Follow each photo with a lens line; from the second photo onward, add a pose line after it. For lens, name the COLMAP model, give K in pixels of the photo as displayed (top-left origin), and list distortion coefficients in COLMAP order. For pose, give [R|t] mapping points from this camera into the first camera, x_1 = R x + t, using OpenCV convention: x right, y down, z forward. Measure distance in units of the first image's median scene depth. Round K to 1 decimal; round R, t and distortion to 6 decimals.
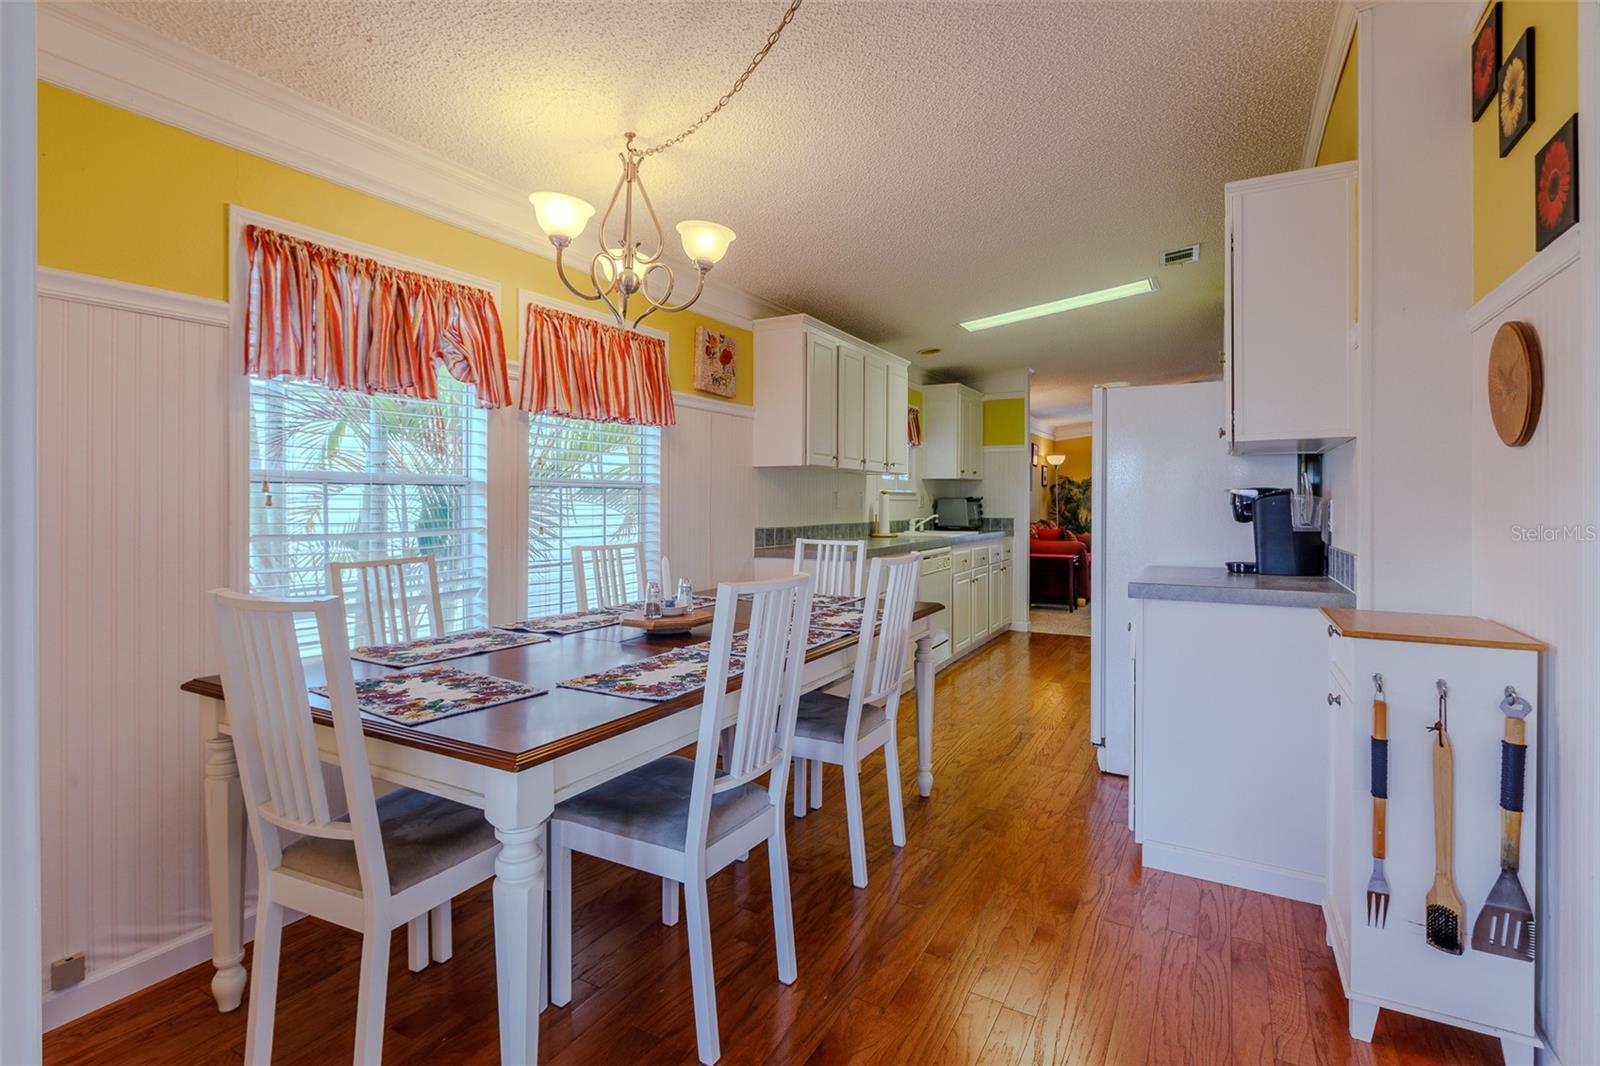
lens RADIAL K [[752.9, 0, 798.9], [0, 752.9, 510.9], [0, 0, 1]] dist [-0.000210, 0.000167]
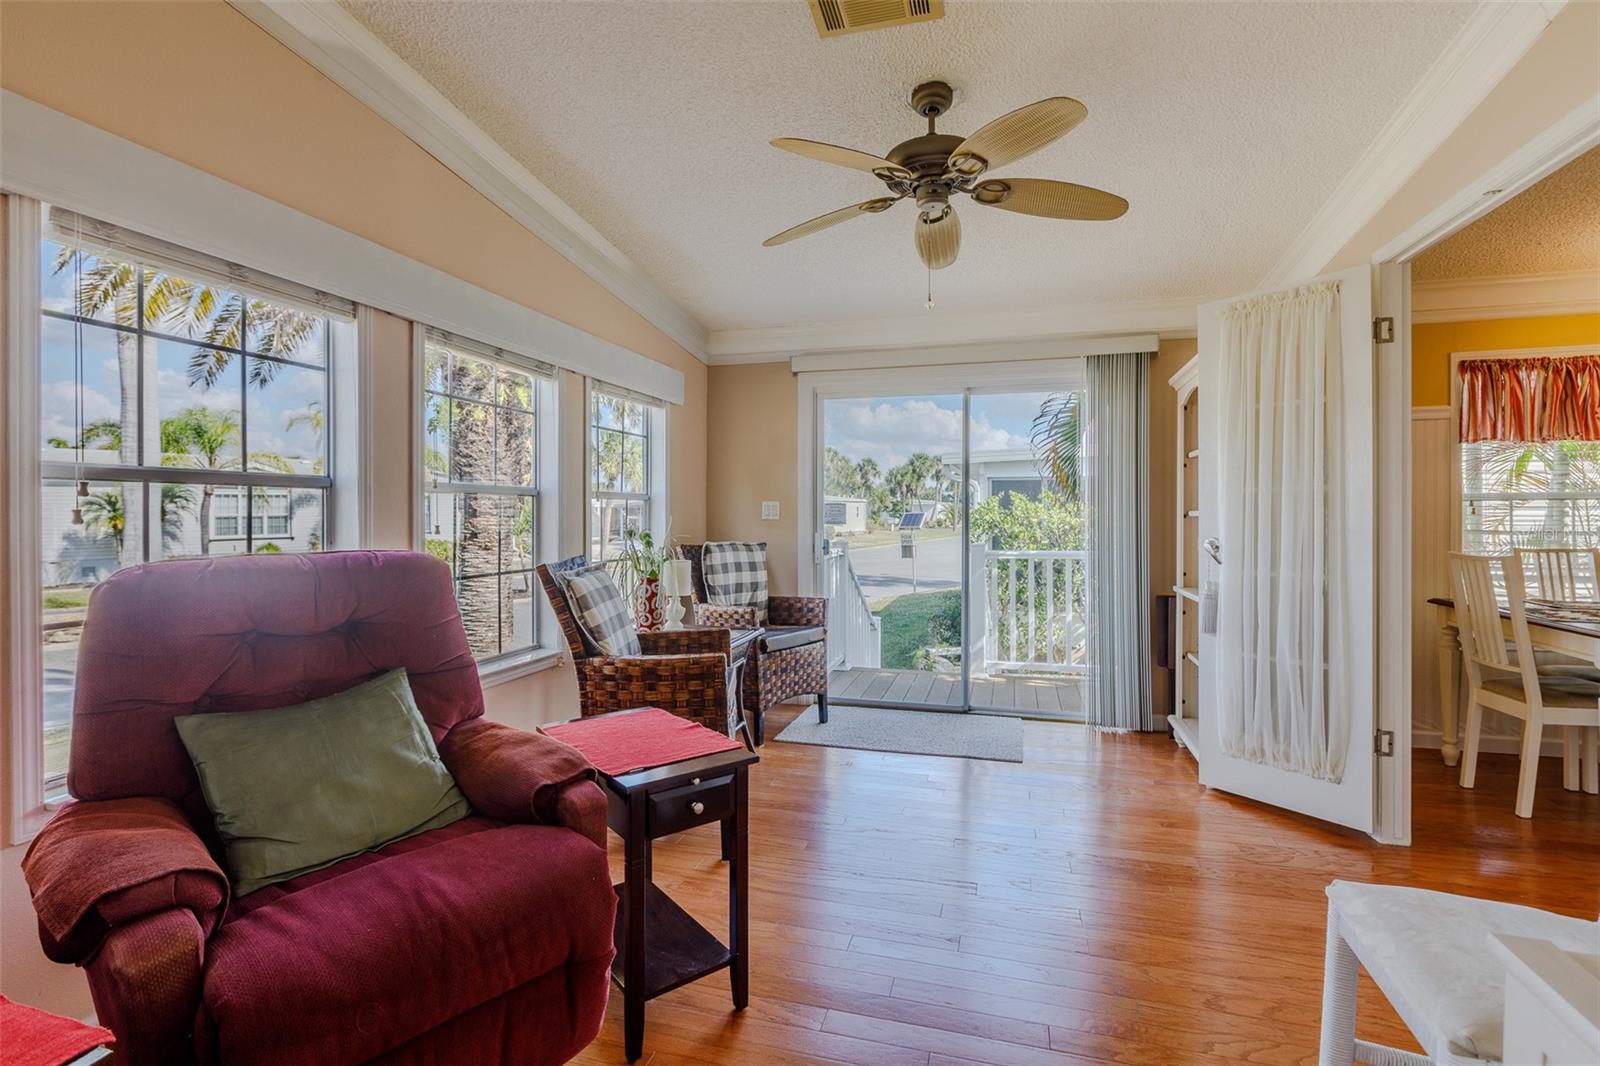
lens RADIAL K [[752.9, 0, 798.9], [0, 752.9, 510.9], [0, 0, 1]] dist [-0.000210, 0.000167]
pose [[0.238910, -0.000498, -0.971041, 0.625443], [-0.005712, 0.999982, -0.001918, -0.001486], [0.971025, 0.006005, 0.238903, -0.946356]]
